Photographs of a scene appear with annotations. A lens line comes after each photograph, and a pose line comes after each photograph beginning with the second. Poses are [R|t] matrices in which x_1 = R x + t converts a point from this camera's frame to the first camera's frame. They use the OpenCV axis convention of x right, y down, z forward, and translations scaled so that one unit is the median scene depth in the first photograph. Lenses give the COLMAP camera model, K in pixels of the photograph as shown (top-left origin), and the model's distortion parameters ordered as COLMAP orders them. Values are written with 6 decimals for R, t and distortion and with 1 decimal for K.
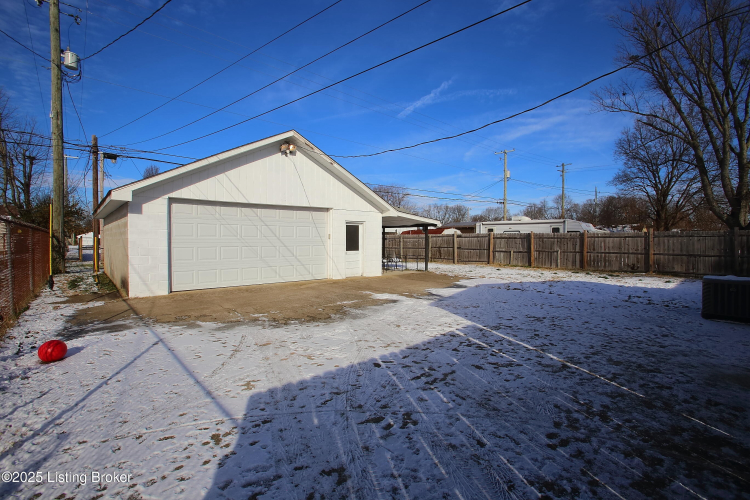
lens RADIAL K [[343.0, 0, 373.7], [0, 343.0, 248.8], [0, 0, 1]] dist [-0.039965, 0.005406]
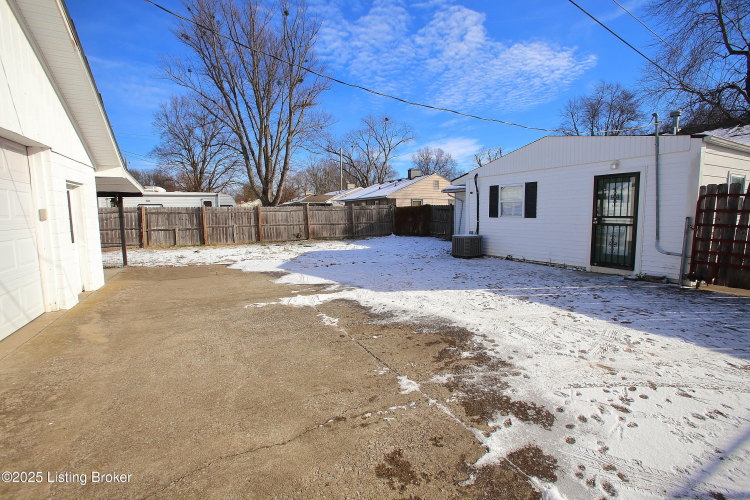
lens RADIAL K [[343.0, 0, 372.1], [0, 343.0, 246.2], [0, 0, 1]] dist [-0.039965, 0.005406]
pose [[0.252852, -0.101996, 0.962114, -0.315177], [0.034189, 0.994748, 0.096471, -0.016863], [-0.966901, 0.008501, 0.255012, 0.372430]]
